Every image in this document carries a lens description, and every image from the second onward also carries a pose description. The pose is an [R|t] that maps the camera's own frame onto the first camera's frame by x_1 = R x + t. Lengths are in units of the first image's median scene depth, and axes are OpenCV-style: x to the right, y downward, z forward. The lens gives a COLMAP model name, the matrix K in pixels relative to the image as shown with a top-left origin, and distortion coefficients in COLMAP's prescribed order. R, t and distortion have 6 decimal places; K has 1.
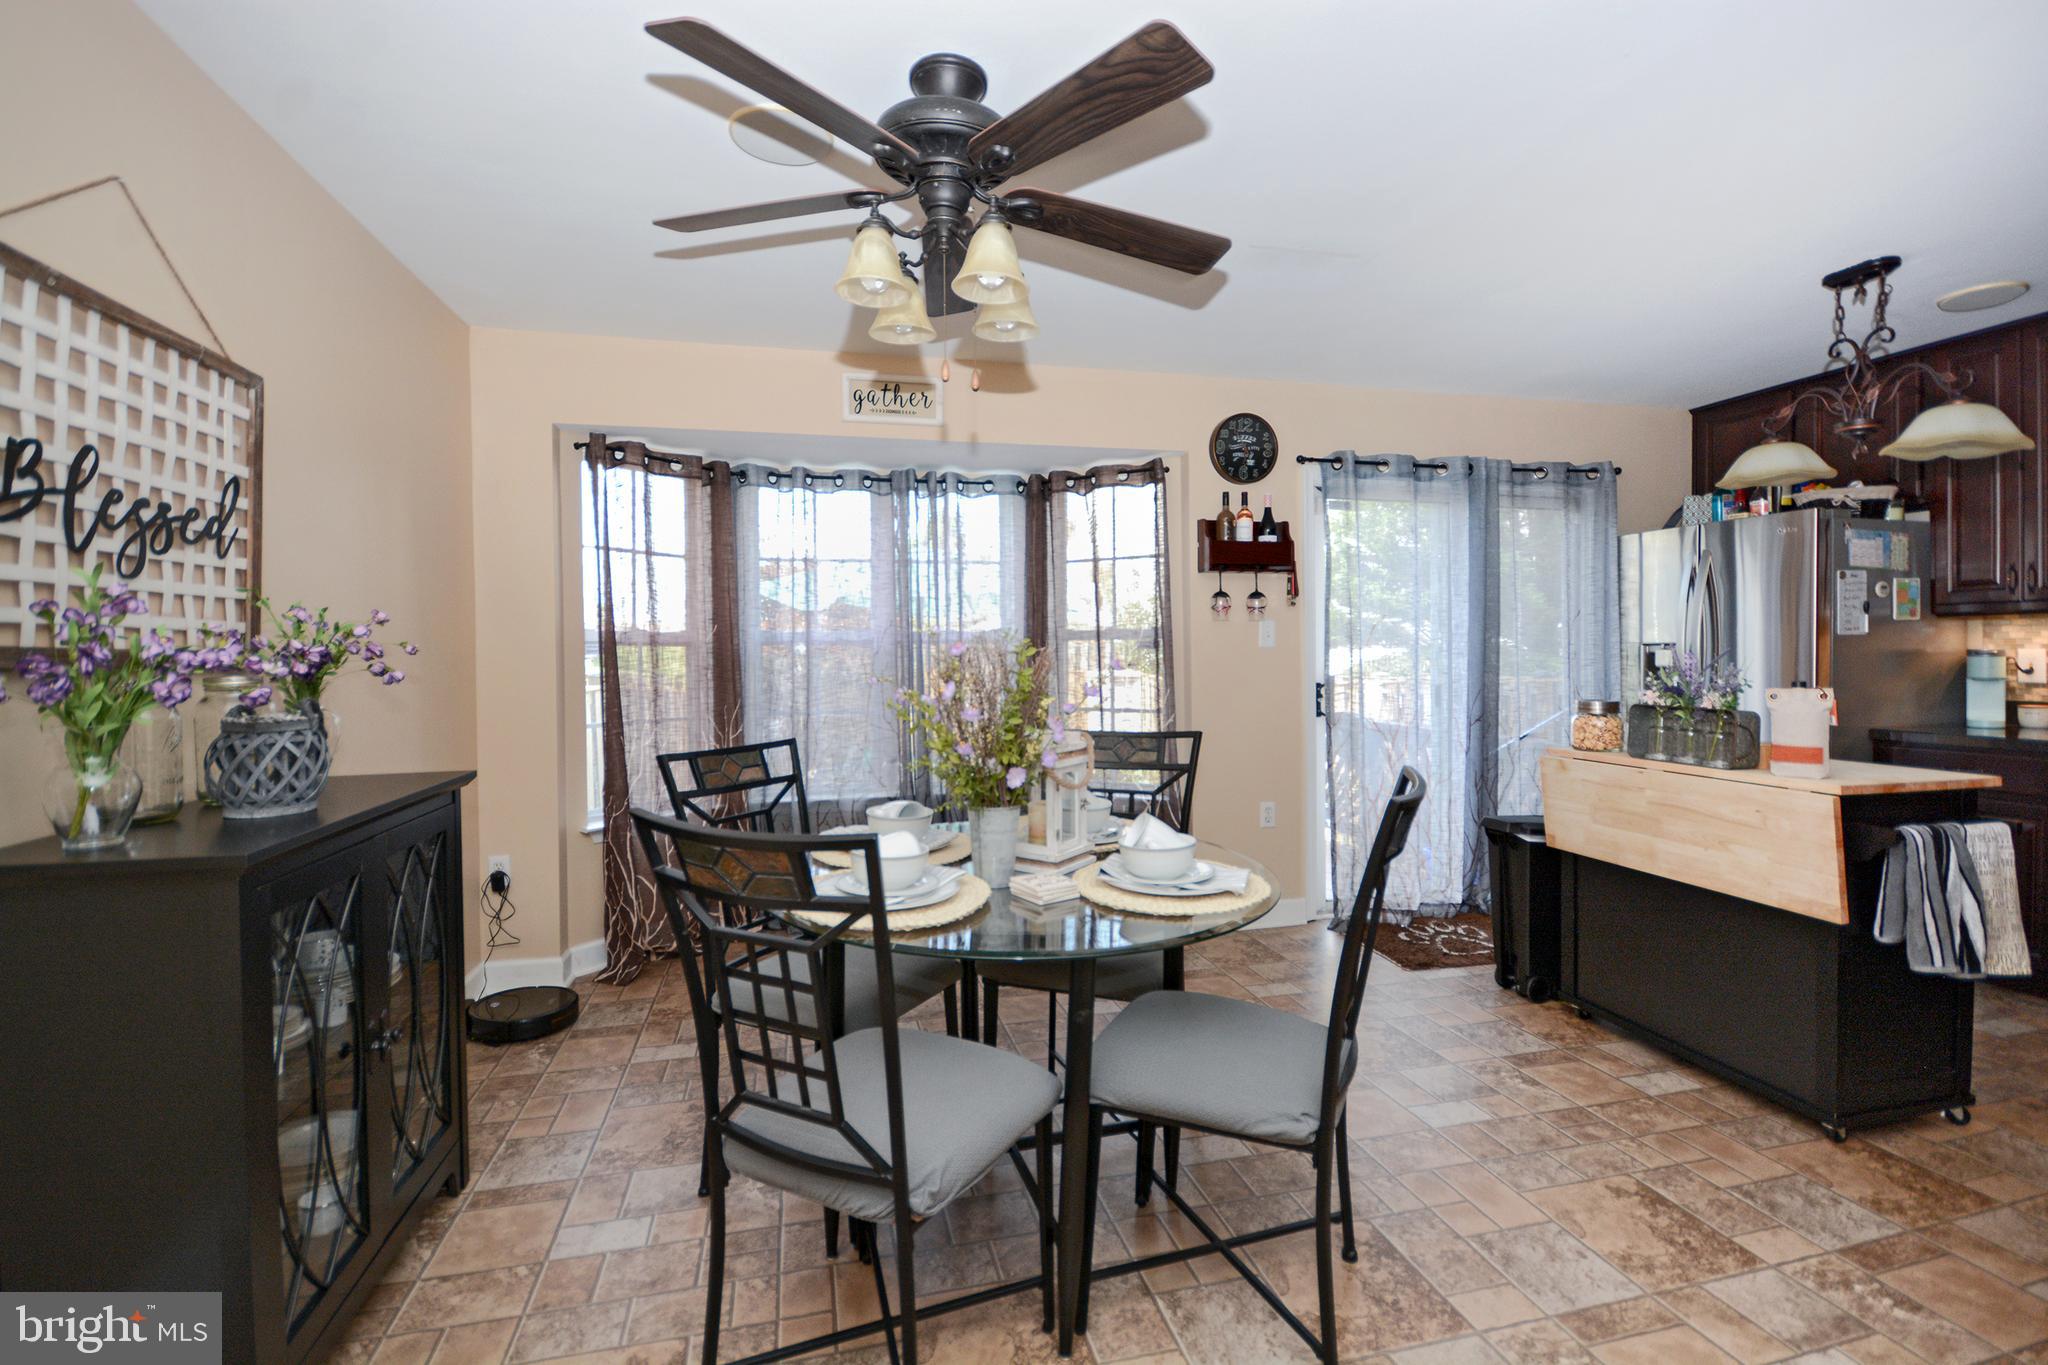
lens RADIAL K [[926.9, 0, 1024.9], [0, 926.9, 657.6], [0, 0, 1]] dist [-0.002496, -0.008679]
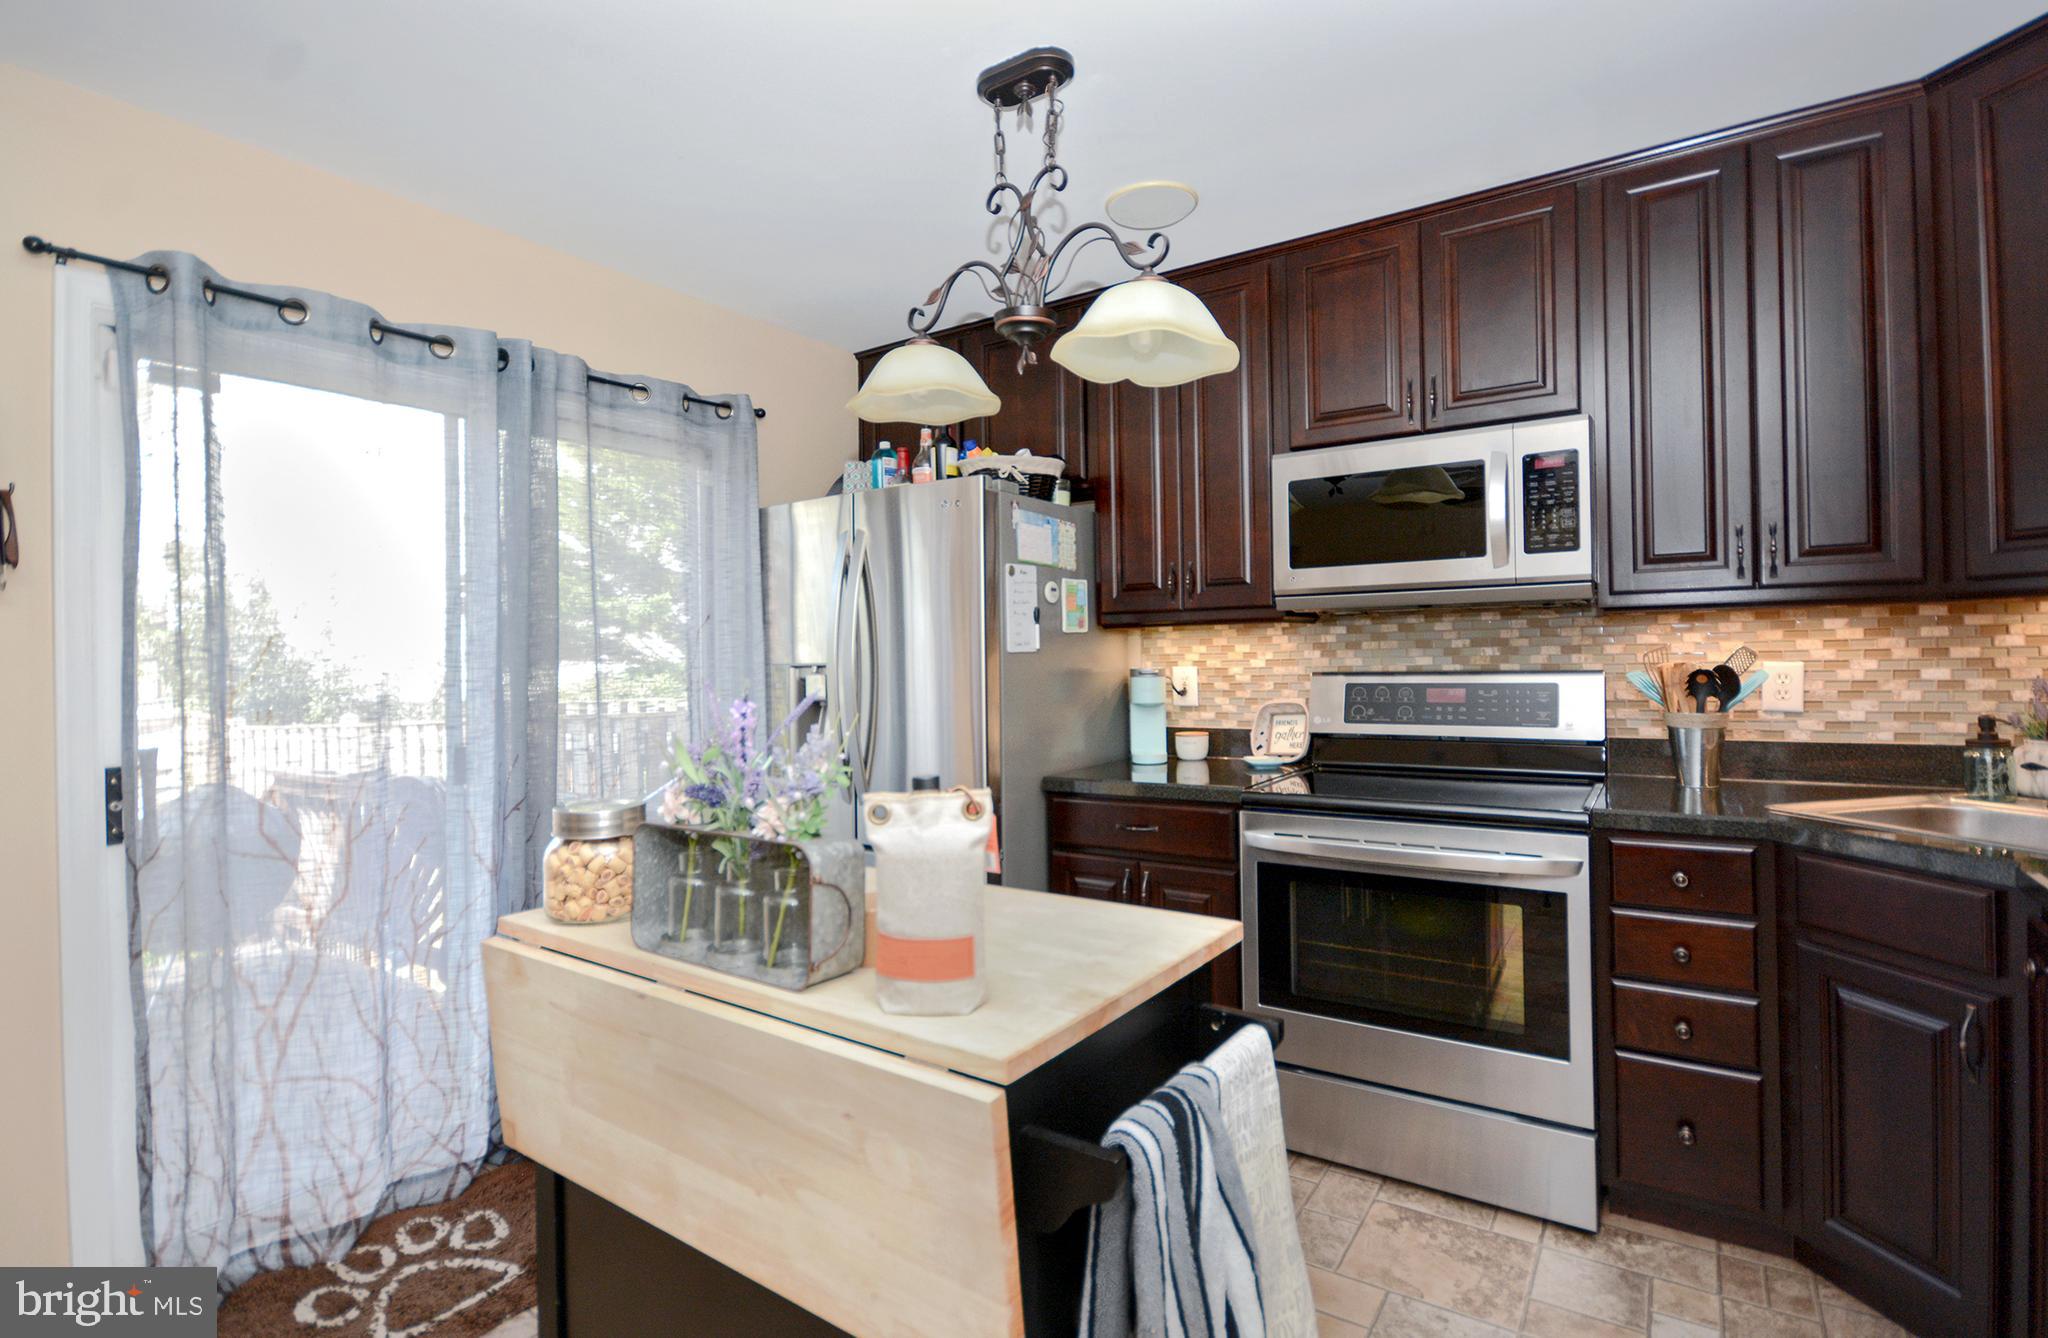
lens RADIAL K [[992.2, 0, 1024.0], [0, 992.2, 669.0], [0, 0, 1]] dist [-0.000499, -0.000106]
pose [[0.743513, -0.018733, 0.668459, 0.345722], [0.019688, 0.999787, 0.006119, -0.015164], [-0.668432, 0.008611, 0.743724, 0.383166]]
